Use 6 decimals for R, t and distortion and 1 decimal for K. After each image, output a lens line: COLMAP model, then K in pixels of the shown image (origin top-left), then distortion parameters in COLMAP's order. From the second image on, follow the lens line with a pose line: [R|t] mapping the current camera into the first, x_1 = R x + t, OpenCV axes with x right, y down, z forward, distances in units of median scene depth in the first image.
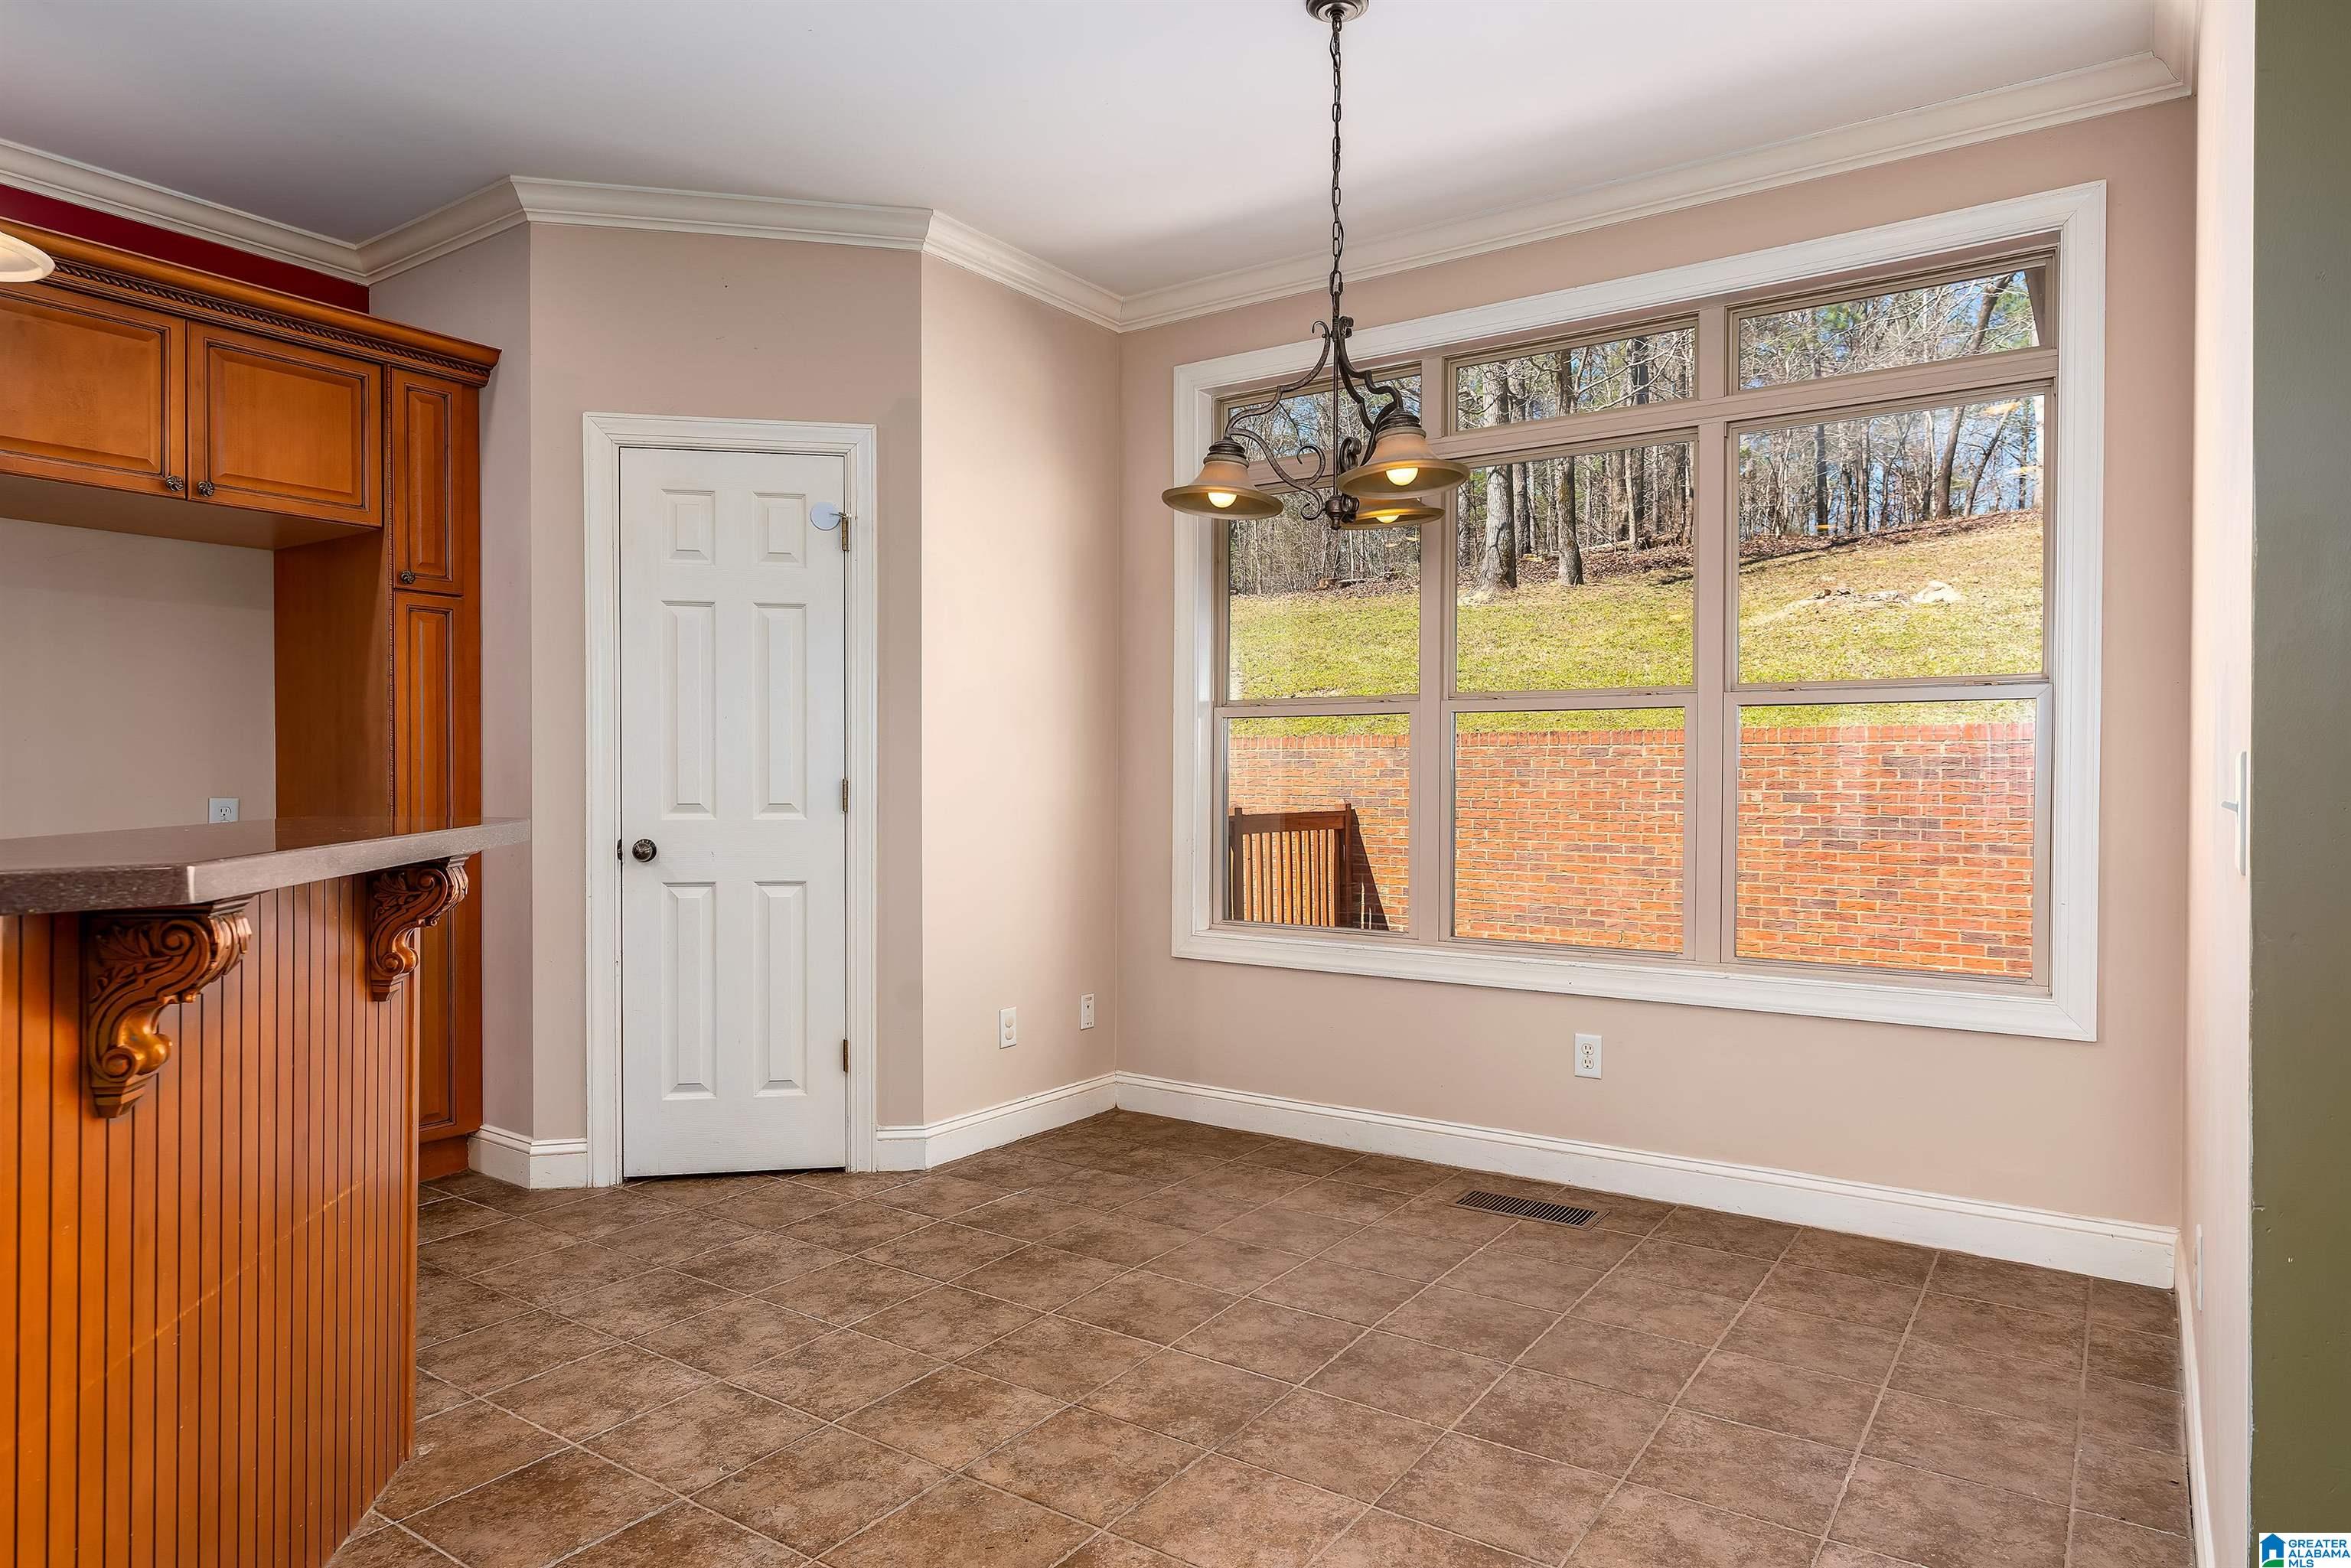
lens RADIAL K [[1408.1, 0, 1180.4], [0, 1408.1, 785.1], [0, 0, 1]] dist [-0.002294, 0.000850]
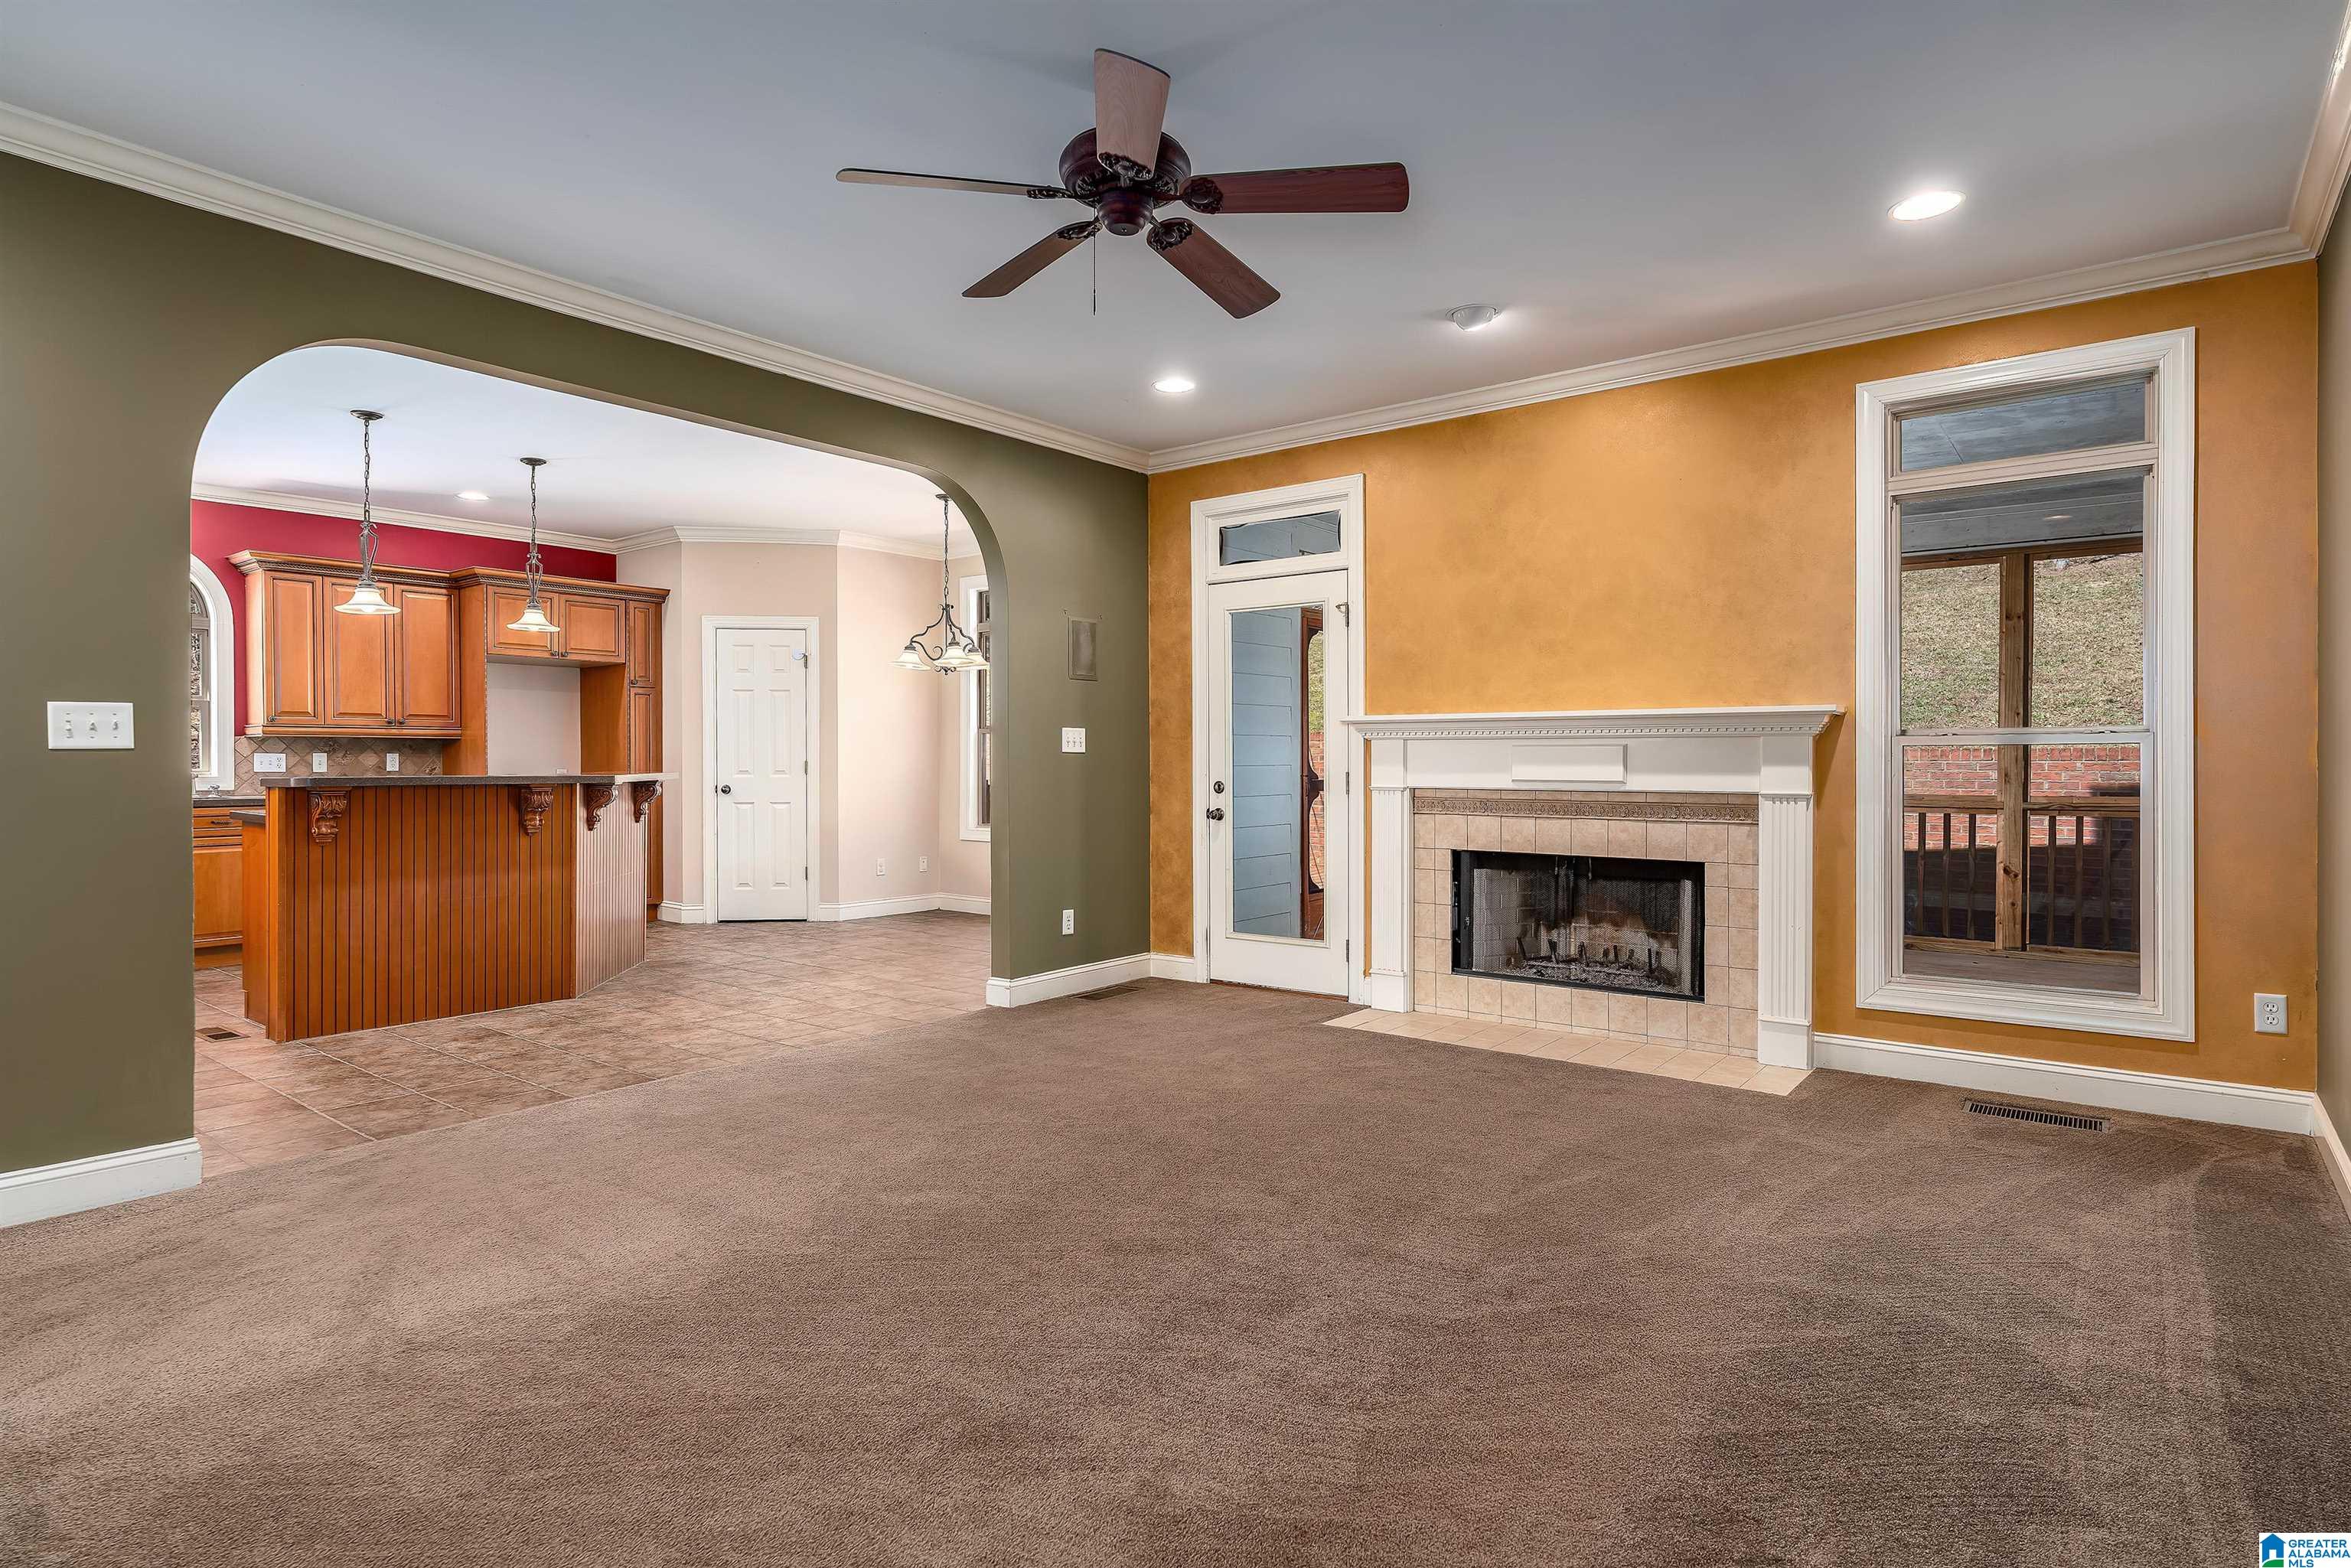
lens RADIAL K [[1259.8, 0, 1170.7], [0, 1259.8, 773.6], [0, 0, 1]] dist [-0.000527, -0.000037]
pose [[0.997380, 0.000737, -0.072340, 0.575069], [-0.000424, 0.999990, 0.004346, 0.008268], [0.072343, -0.004304, 0.997371, -1.186813]]
